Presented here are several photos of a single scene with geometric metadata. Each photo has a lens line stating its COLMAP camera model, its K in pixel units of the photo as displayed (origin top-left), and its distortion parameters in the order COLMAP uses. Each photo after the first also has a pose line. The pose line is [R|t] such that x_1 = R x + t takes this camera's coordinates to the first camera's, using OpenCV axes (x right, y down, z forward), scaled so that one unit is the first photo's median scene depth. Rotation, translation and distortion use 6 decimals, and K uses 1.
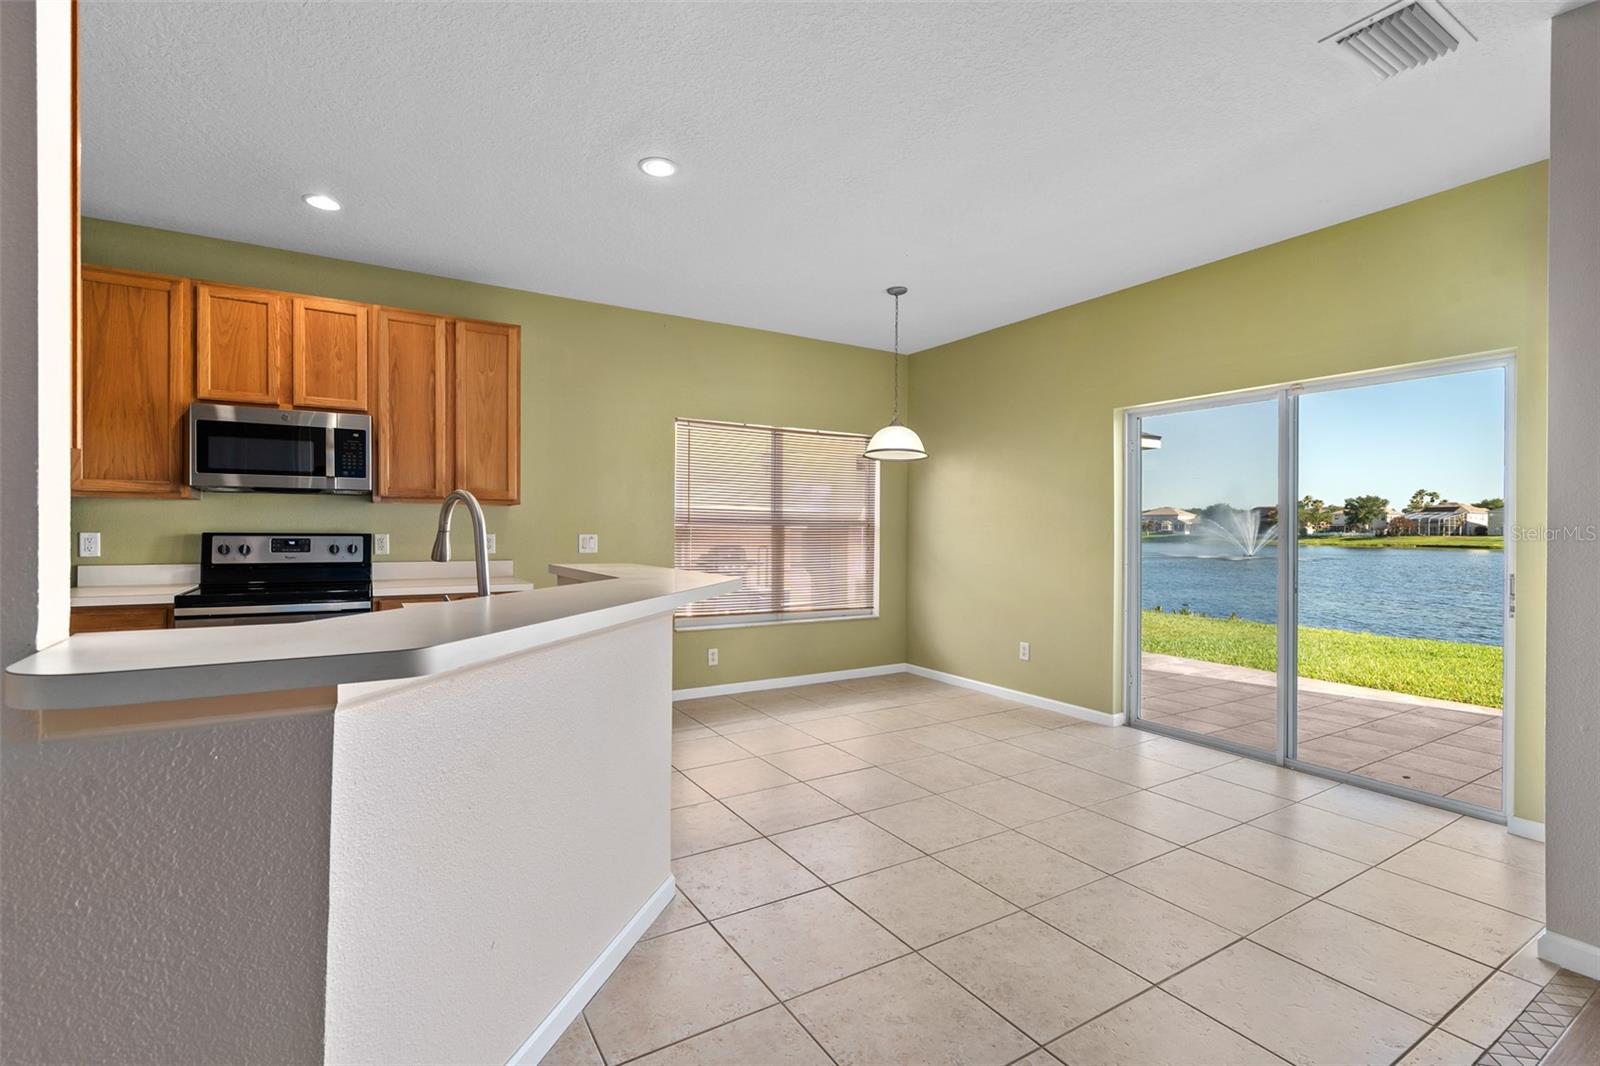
lens RADIAL K [[722.5, 0, 789.6], [0, 722.5, 528.2], [0, 0, 1]] dist [-0.000288, 0.000320]
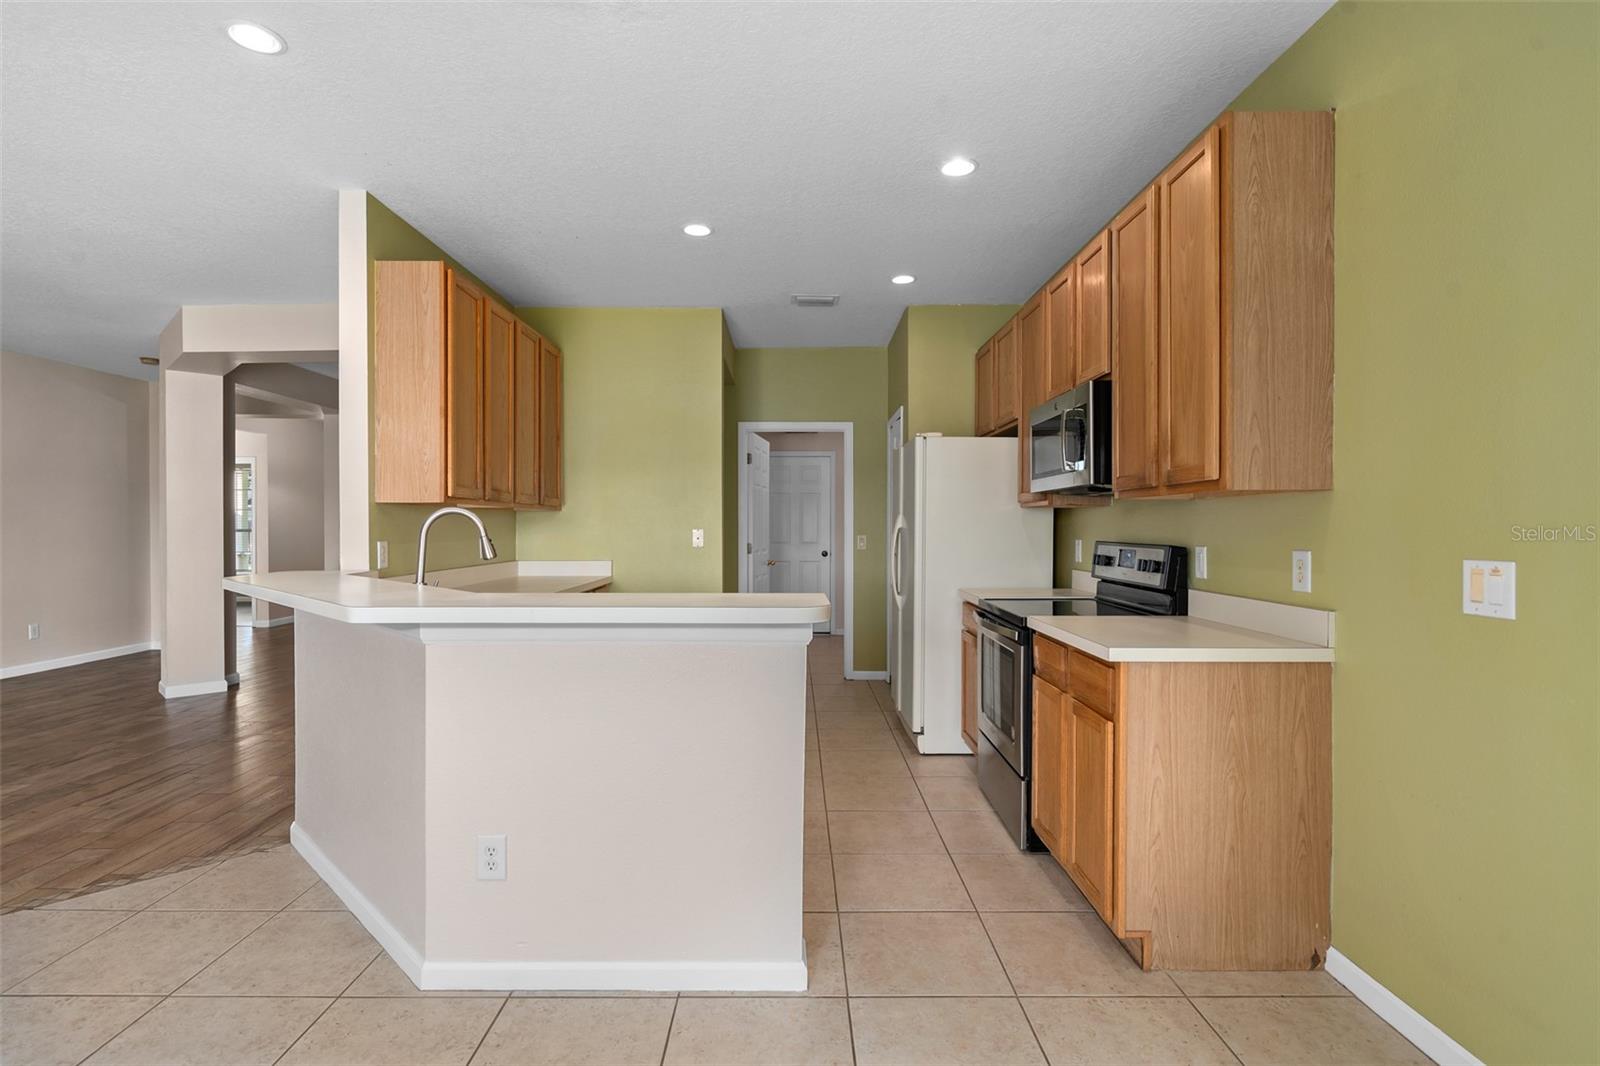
lens RADIAL K [[782.1, 0, 796.4], [0, 782.1, 531.2], [0, 0, 1]] dist [-0.002240, 0.001698]
pose [[-0.516036, 0.001576, -0.856565, 0.226358], [-0.001245, 0.999996, 0.002589, -0.006509], [0.856566, 0.002403, -0.516032, 1.099052]]
